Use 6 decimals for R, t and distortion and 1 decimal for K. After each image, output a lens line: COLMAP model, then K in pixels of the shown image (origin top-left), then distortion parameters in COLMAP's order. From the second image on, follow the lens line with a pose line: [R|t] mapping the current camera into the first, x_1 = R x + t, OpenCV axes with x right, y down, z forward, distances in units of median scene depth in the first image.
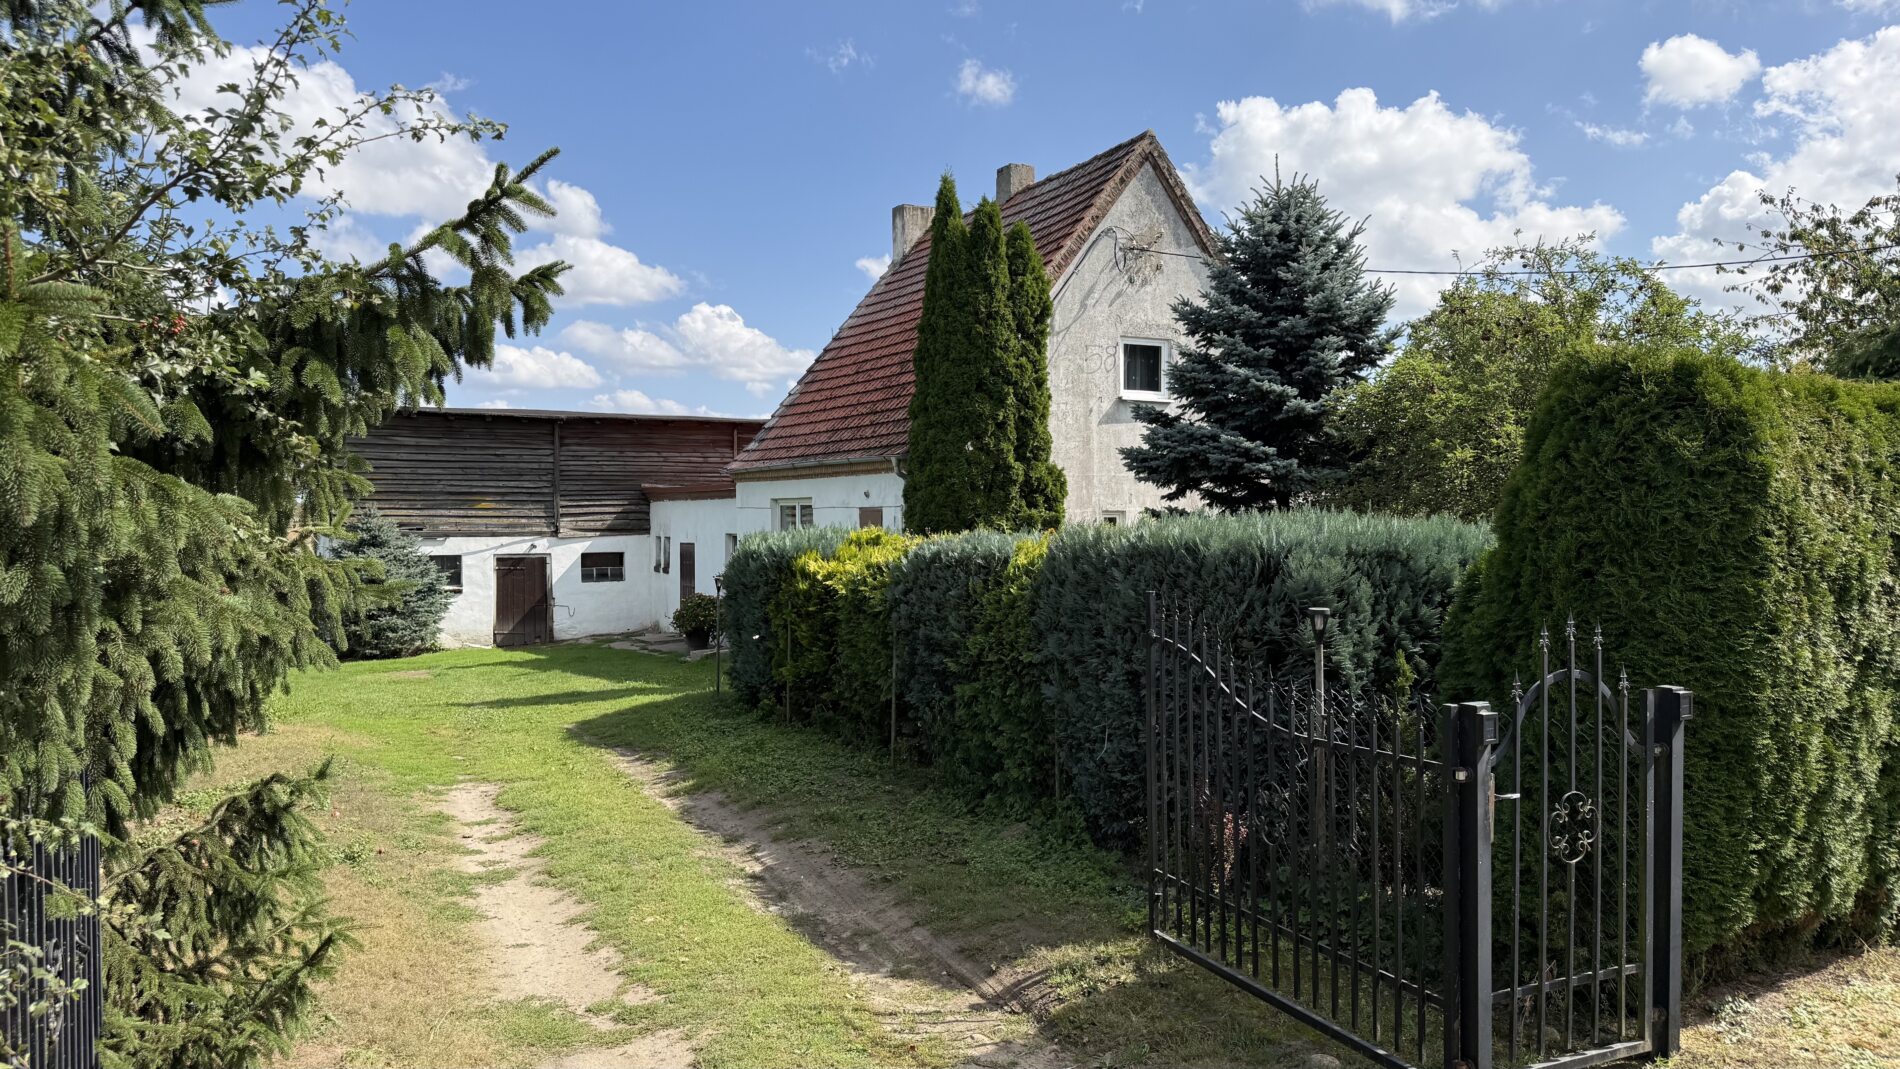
lens RADIAL K [[1328.4, 0, 936.9], [0, 1328.4, 545.4], [0, 0, 1]] dist [0.022100, -0.019732]
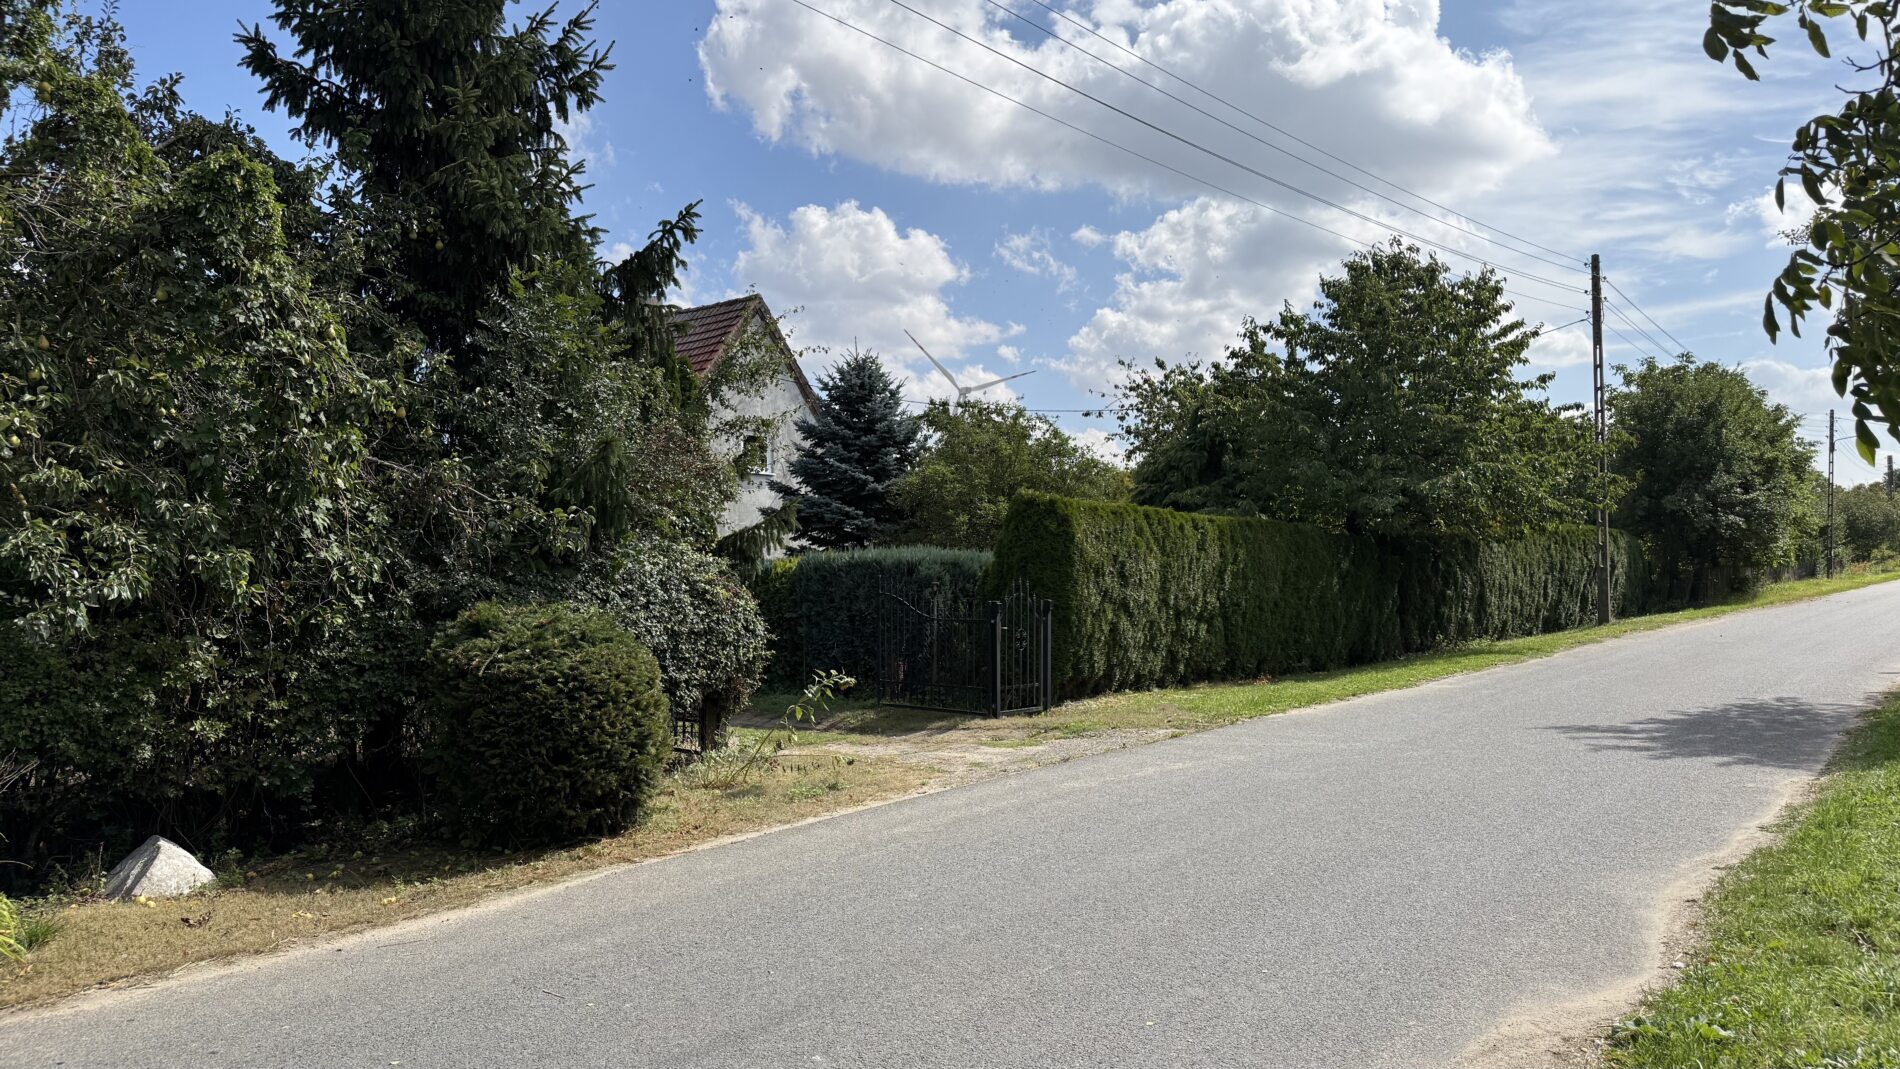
lens RADIAL K [[1328.4, 0, 950.1], [0, 1328.4, 535.5], [0, 0, 1]] dist [0.022100, -0.019732]
pose [[0.921697, 0.007693, 0.387833, -0.333576], [0.006782, 0.999331, -0.035941, 0.022414], [-0.387850, 0.035757, 0.921029, -0.682505]]
